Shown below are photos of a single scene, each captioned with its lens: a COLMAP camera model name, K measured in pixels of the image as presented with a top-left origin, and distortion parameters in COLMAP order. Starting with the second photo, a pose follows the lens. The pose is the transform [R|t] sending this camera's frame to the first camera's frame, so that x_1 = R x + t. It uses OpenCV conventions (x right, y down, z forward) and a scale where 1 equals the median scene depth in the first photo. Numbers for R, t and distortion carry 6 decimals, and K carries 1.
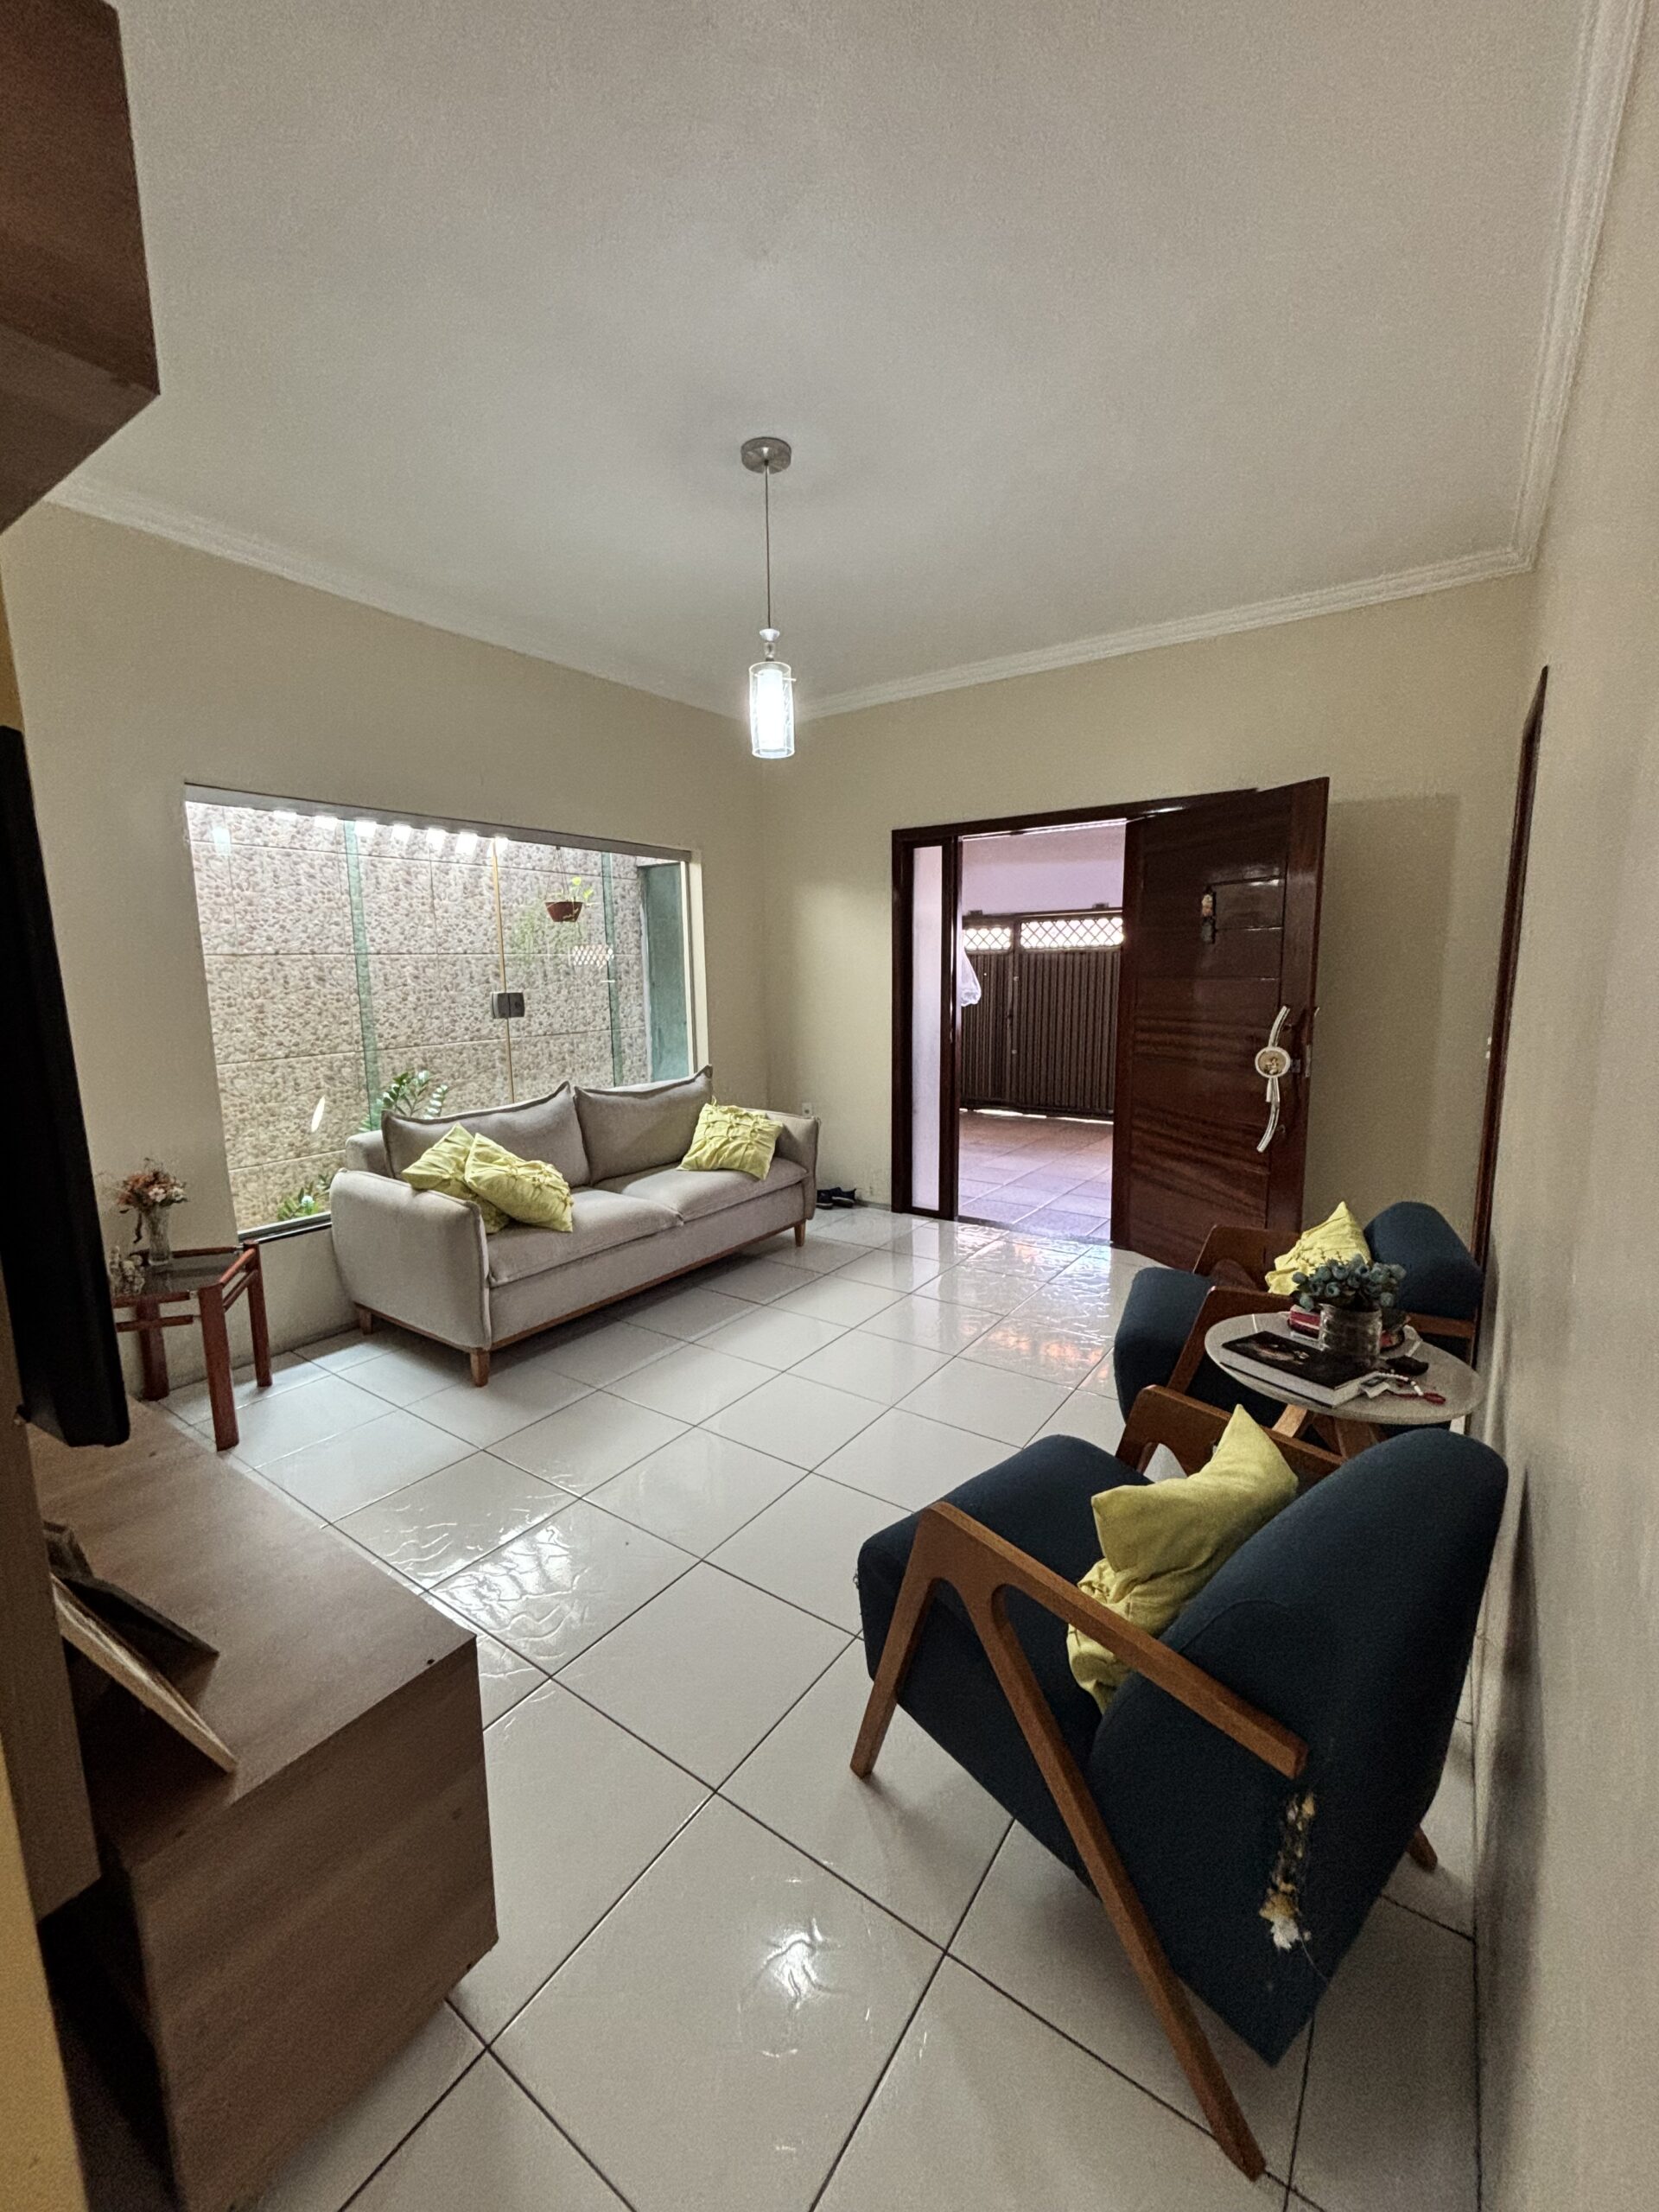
lens RADIAL K [[891.6, 0, 829.5], [0, 891.6, 1097.0], [0, 0, 1]] dist [0.002806, -0.000082]
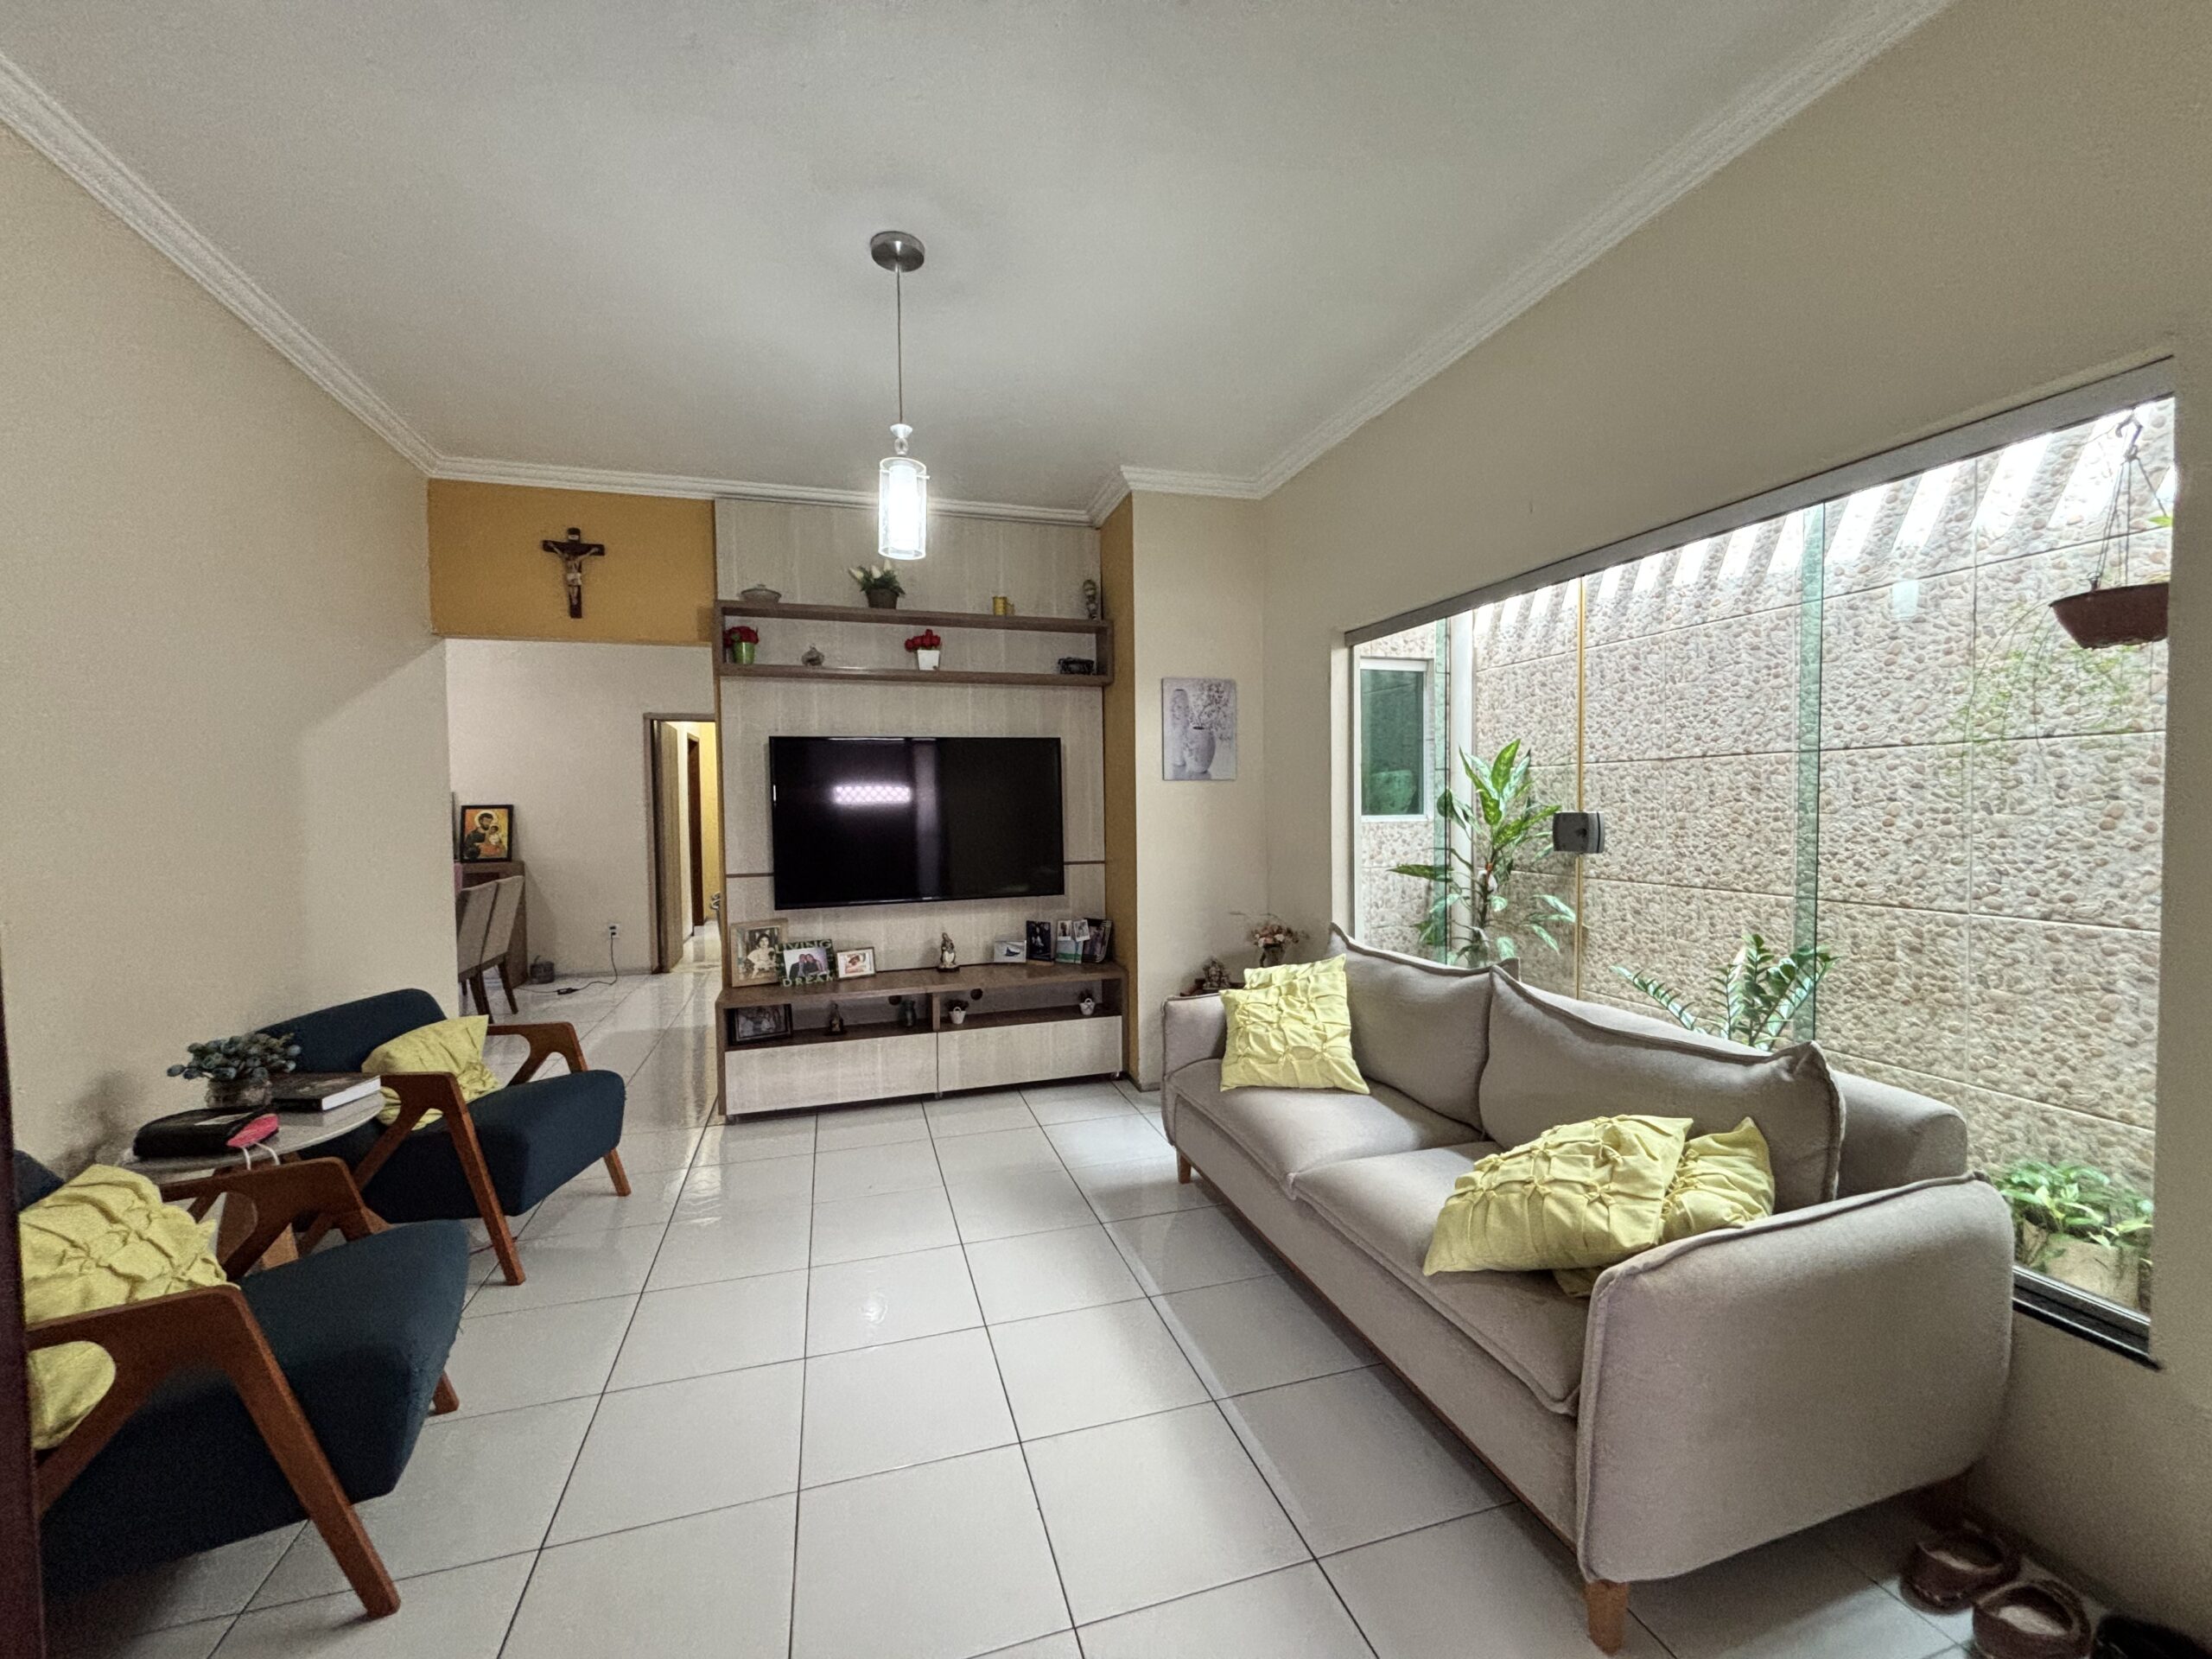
lens RADIAL K [[891.6, 0, 1106.0], [0, 891.6, 829.5], [0, 0, 1]] dist [0.002806, -0.000082]
pose [[-0.619049, 0.045938, -0.784008, 0.329080], [-0.097800, 0.986008, 0.134997, -0.150825], [0.779239, 0.160245, -0.605894, 1.072464]]
